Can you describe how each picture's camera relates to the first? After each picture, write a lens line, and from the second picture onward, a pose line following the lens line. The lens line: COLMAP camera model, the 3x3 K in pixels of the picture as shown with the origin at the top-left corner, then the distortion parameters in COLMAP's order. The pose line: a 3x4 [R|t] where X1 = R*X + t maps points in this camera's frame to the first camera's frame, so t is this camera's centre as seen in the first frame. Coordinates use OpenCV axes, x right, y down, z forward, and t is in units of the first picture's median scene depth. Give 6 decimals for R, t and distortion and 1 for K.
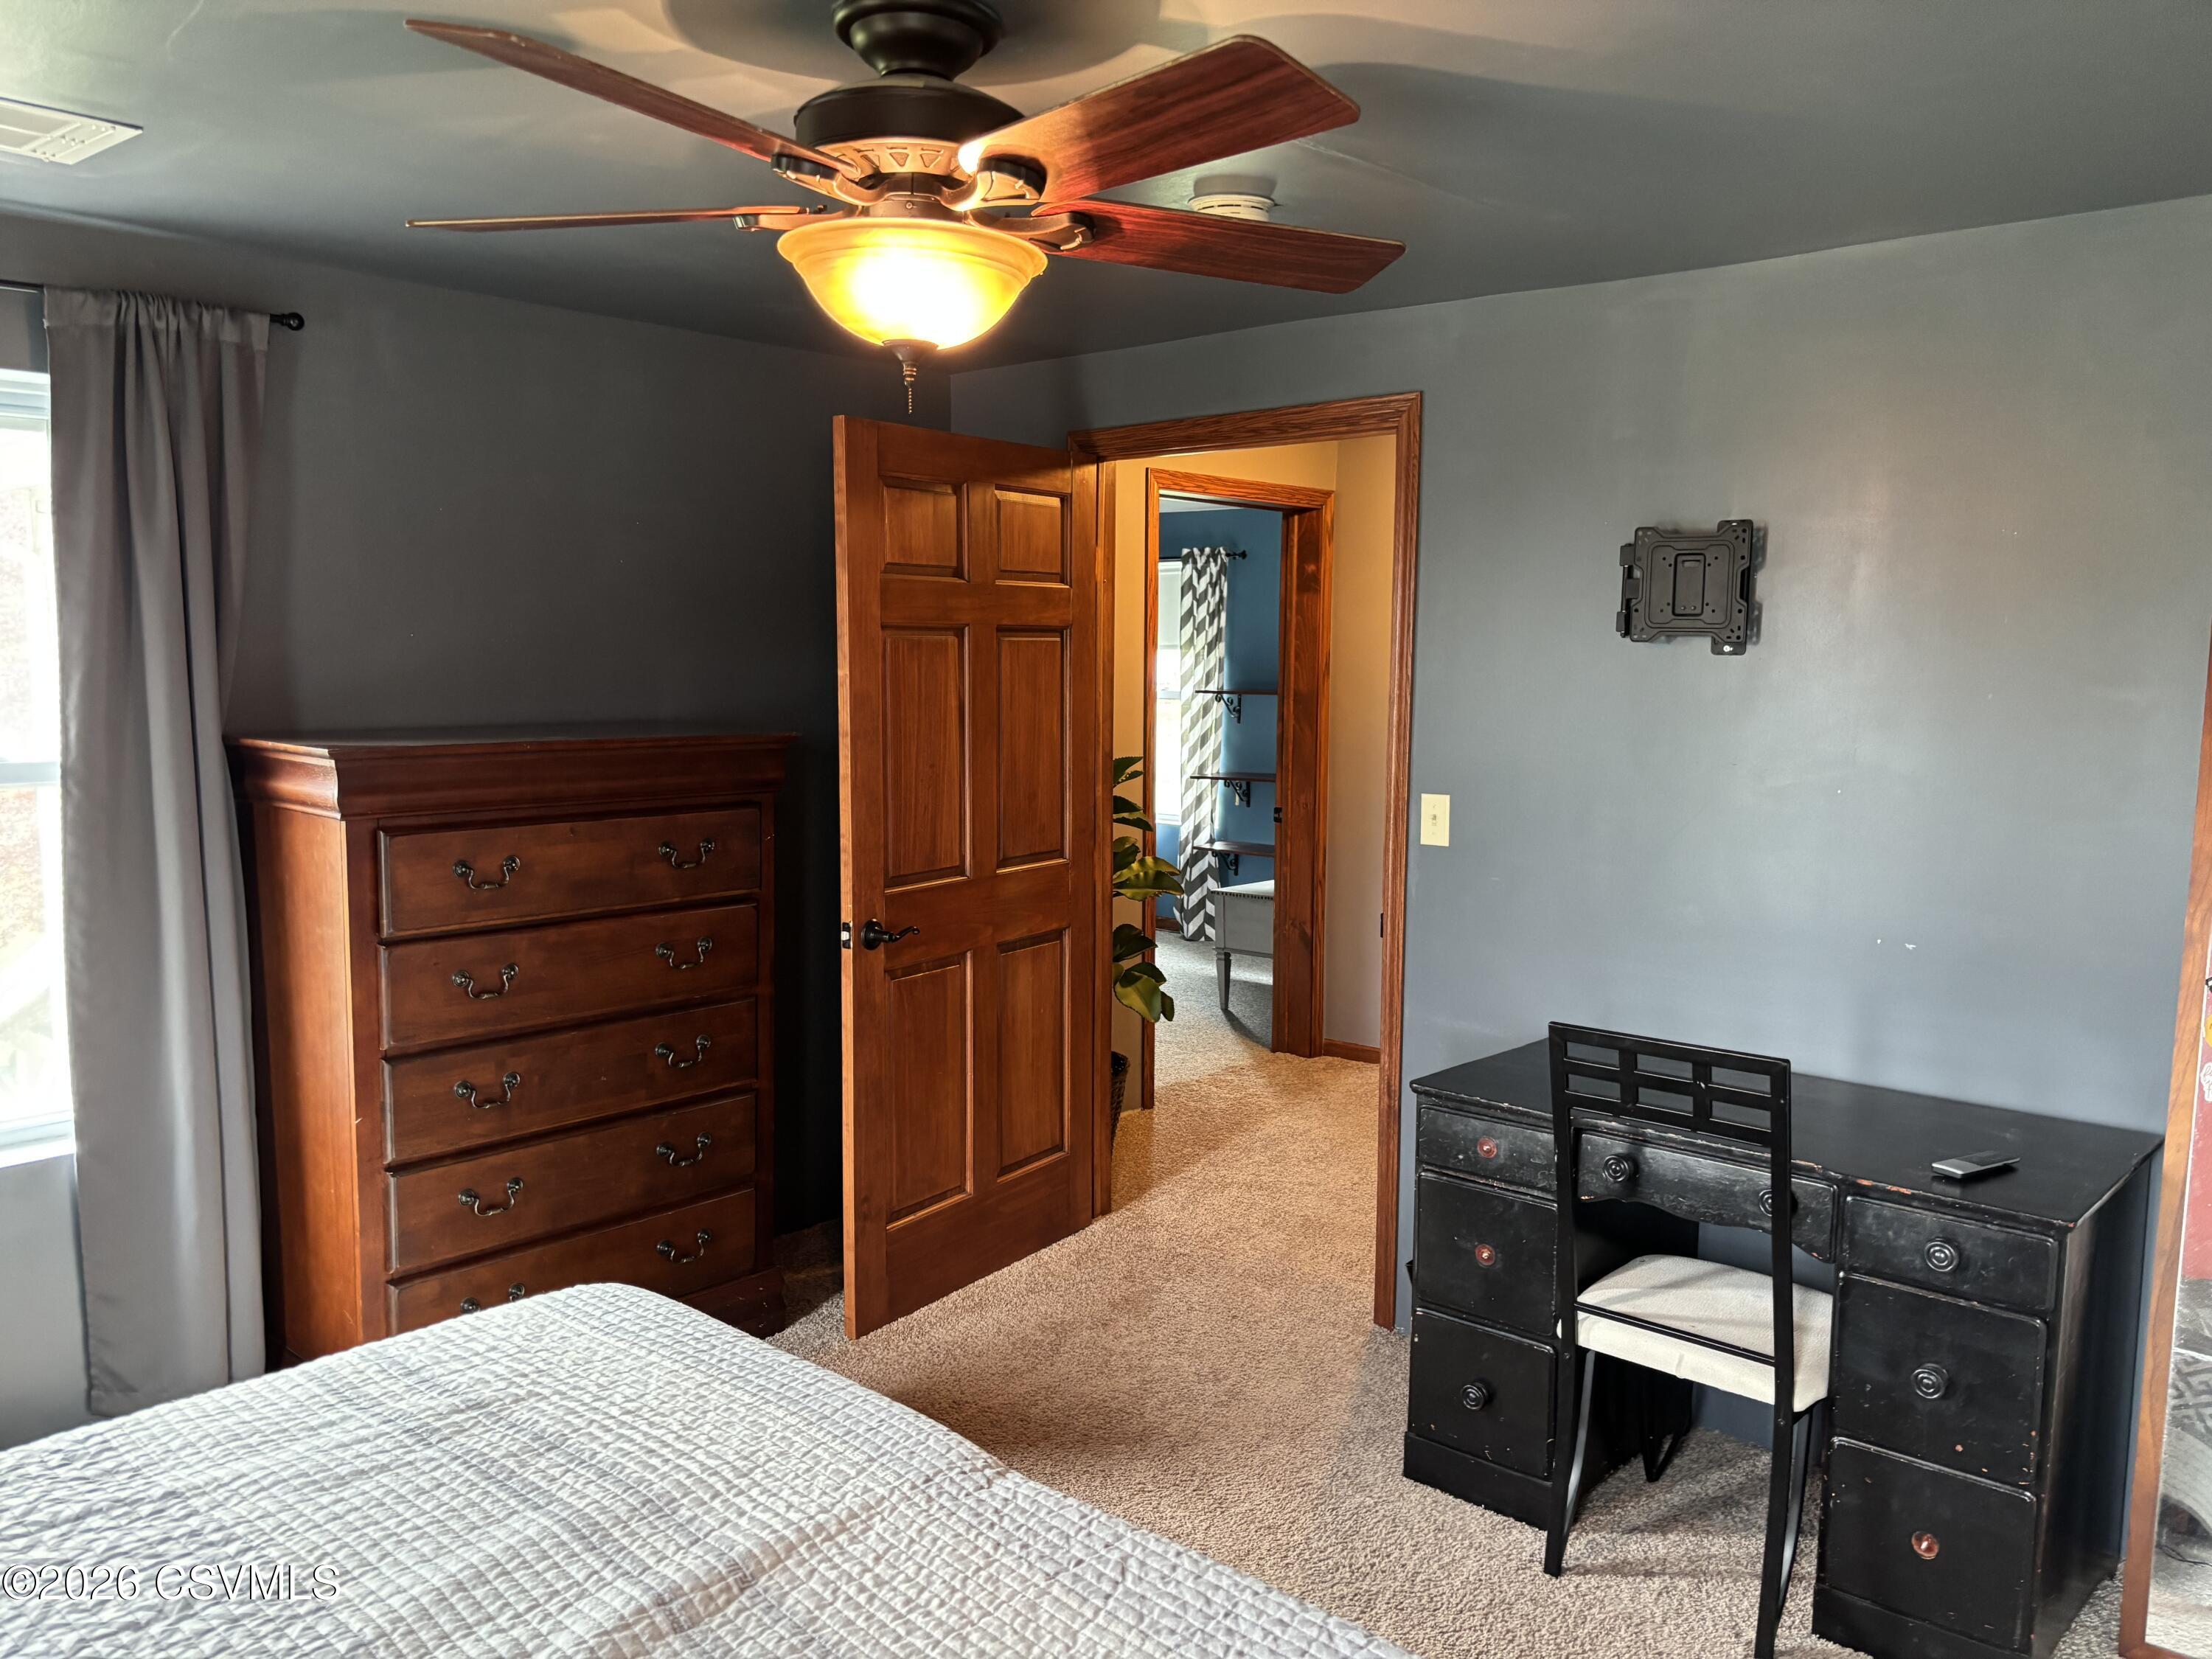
lens RADIAL K [[1660.4, 0, 1107.3], [0, 1660.4, 834.0], [0, 0, 1]] dist [0.029932, -0.047013]
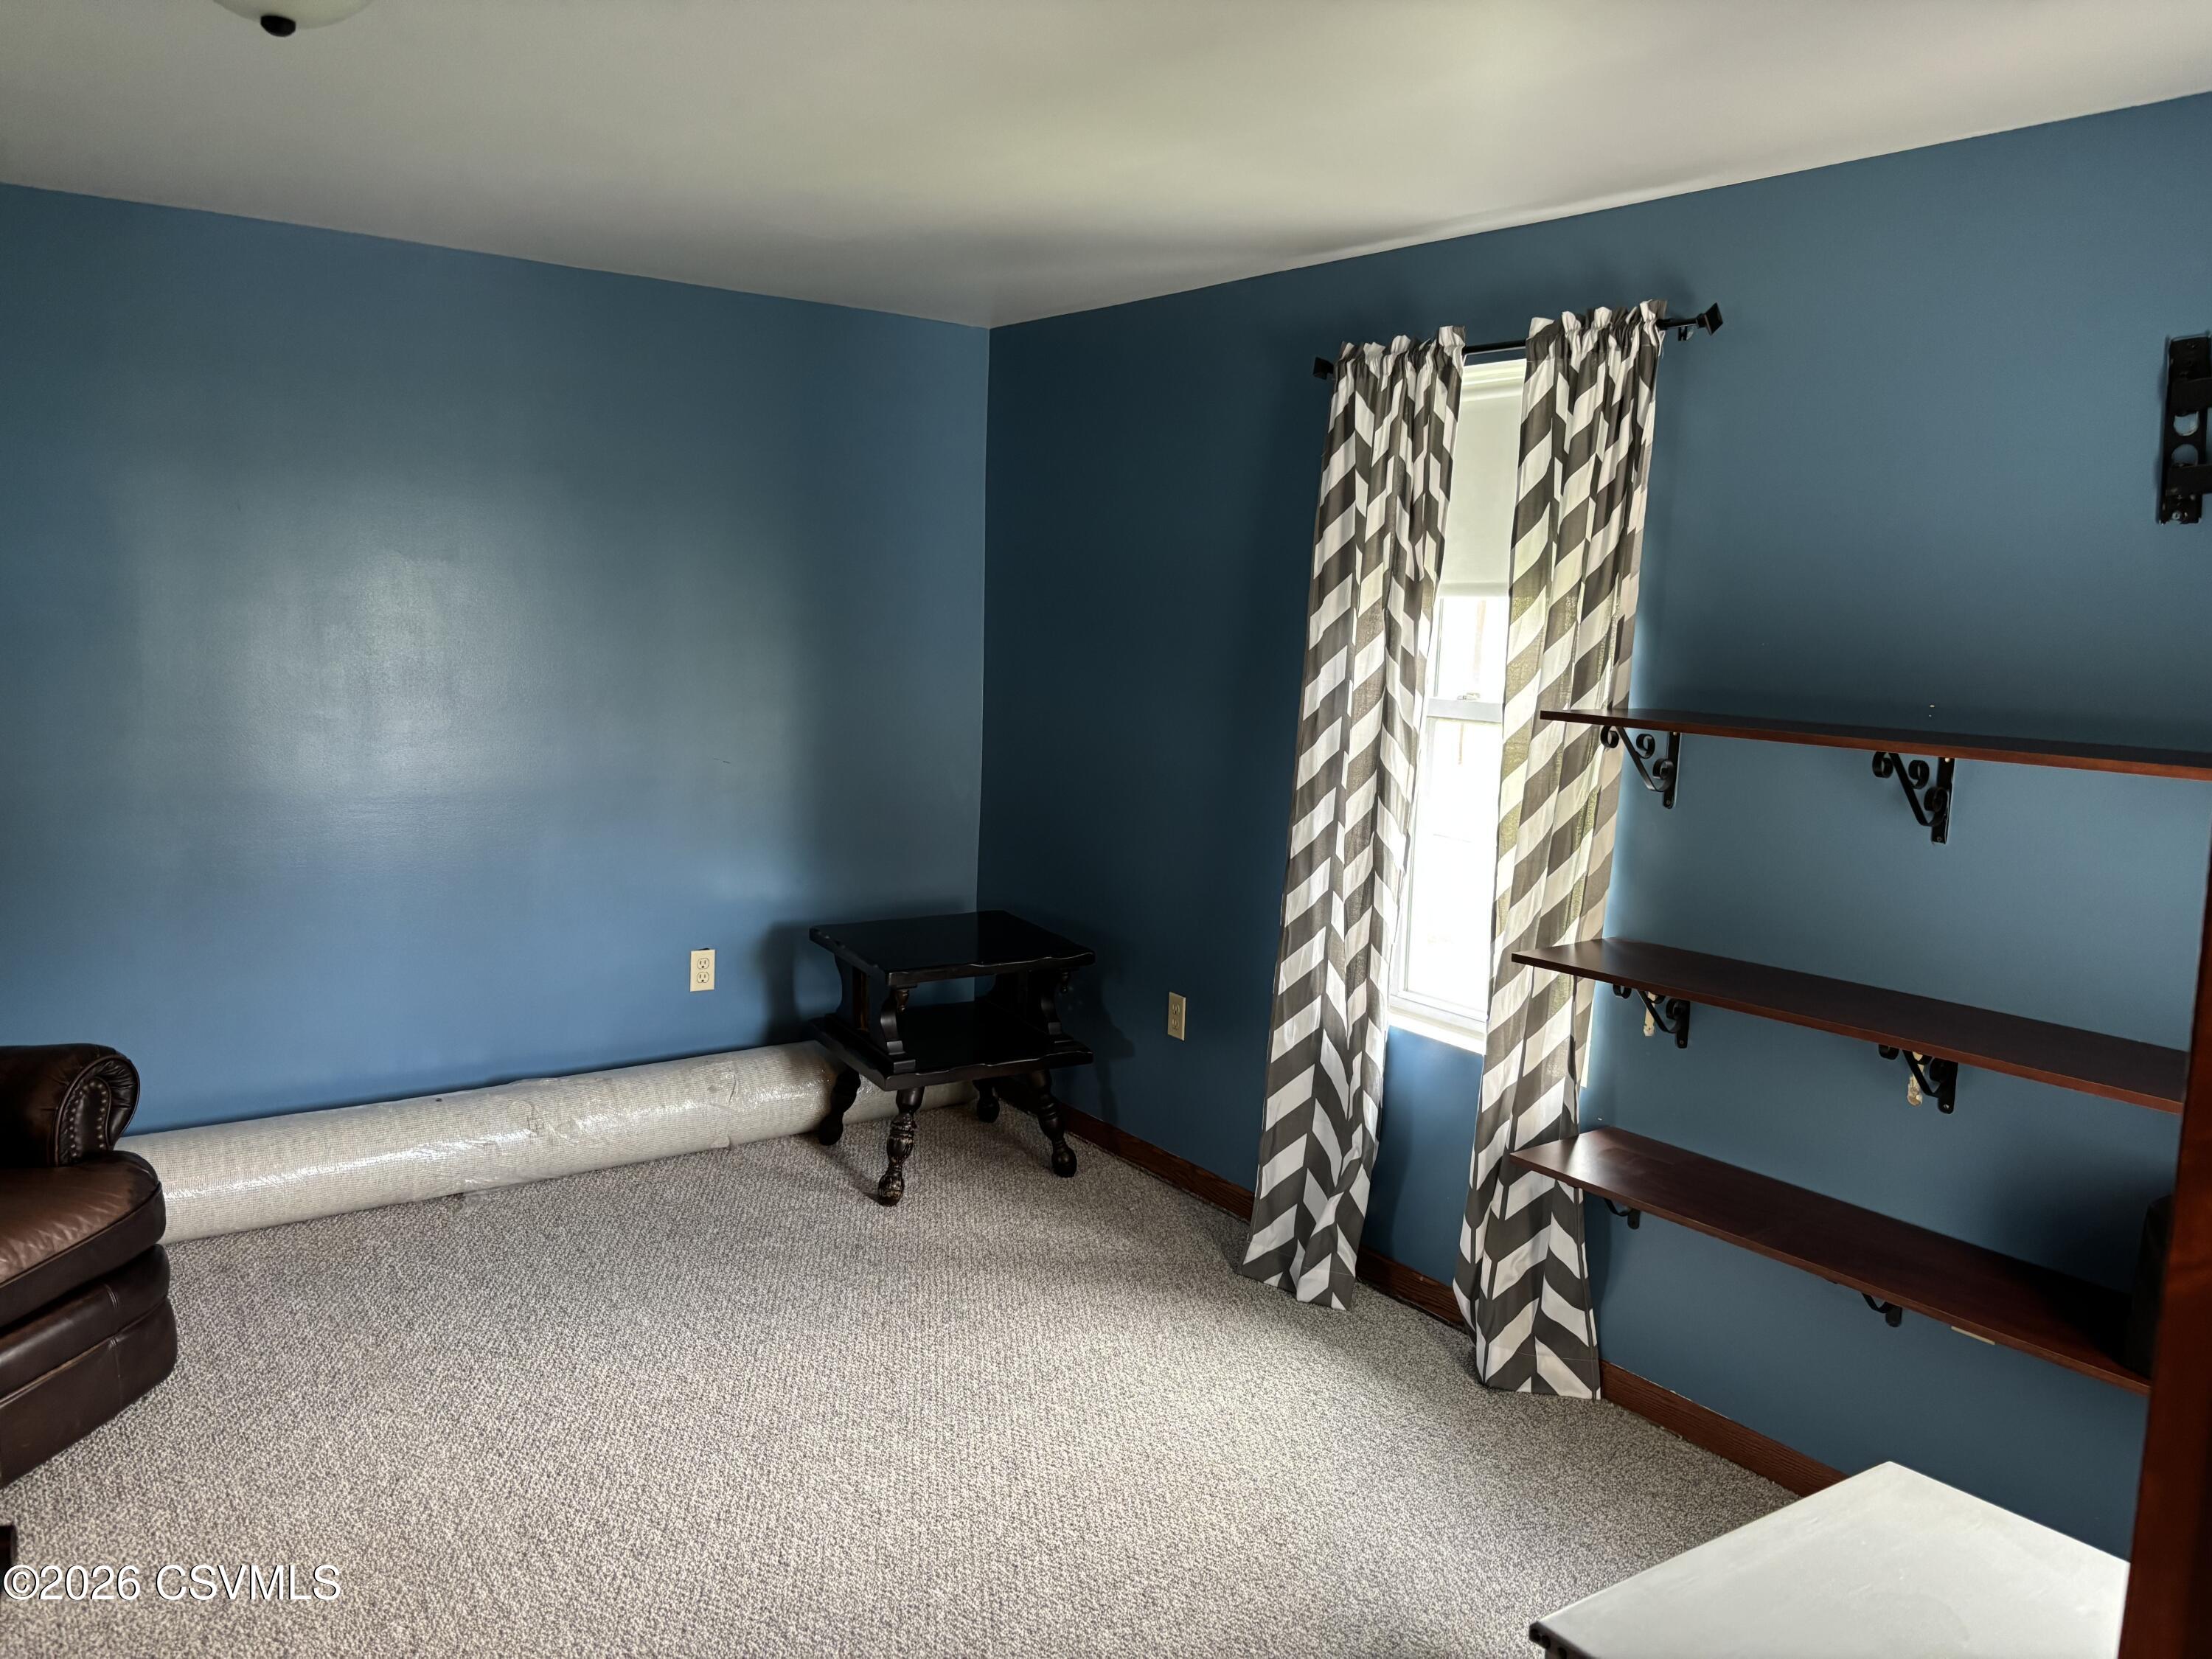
lens RADIAL K [[1660.4, 0, 1101.8], [0, 1660.4, 828.2], [0, 0, 1]] dist [0.029932, -0.047013]
pose [[0.974412, 0.055183, -0.217891, 0.039650], [-0.050248, 0.998341, 0.028127, -0.065978], [0.219081, -0.016458, 0.975568, 0.626791]]
